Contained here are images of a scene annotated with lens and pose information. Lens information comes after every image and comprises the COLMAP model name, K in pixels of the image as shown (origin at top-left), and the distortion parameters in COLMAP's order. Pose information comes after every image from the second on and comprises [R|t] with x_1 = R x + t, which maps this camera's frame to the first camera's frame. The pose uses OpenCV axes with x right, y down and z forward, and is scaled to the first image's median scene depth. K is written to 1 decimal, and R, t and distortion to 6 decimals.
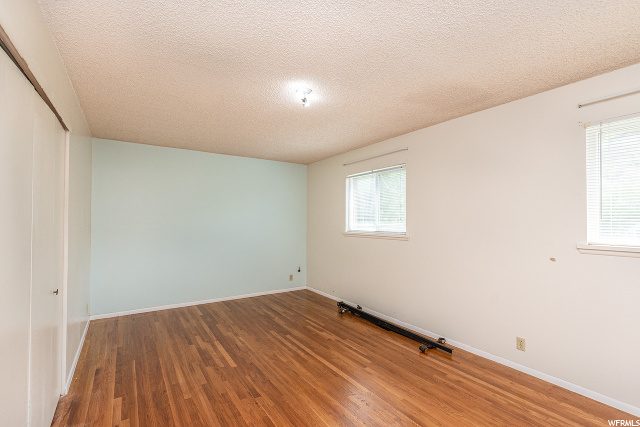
lens RADIAL K [[296.9, 0, 320.3], [0, 296.9, 215.0], [0, 0, 1]] dist [0.010066, 0.000029]
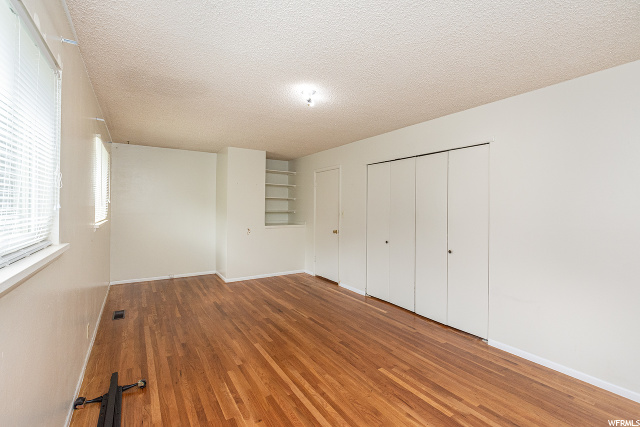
lens RADIAL K [[296.9, 0, 319.9], [0, 296.9, 210.7], [0, 0, 1]] dist [0.010066, 0.000029]
pose [[-0.999657, -0.013114, 0.022679, -0.115151], [-0.013250, 0.999895, -0.005863, 0.028415], [-0.022599, -0.006162, -0.999726, 1.944515]]
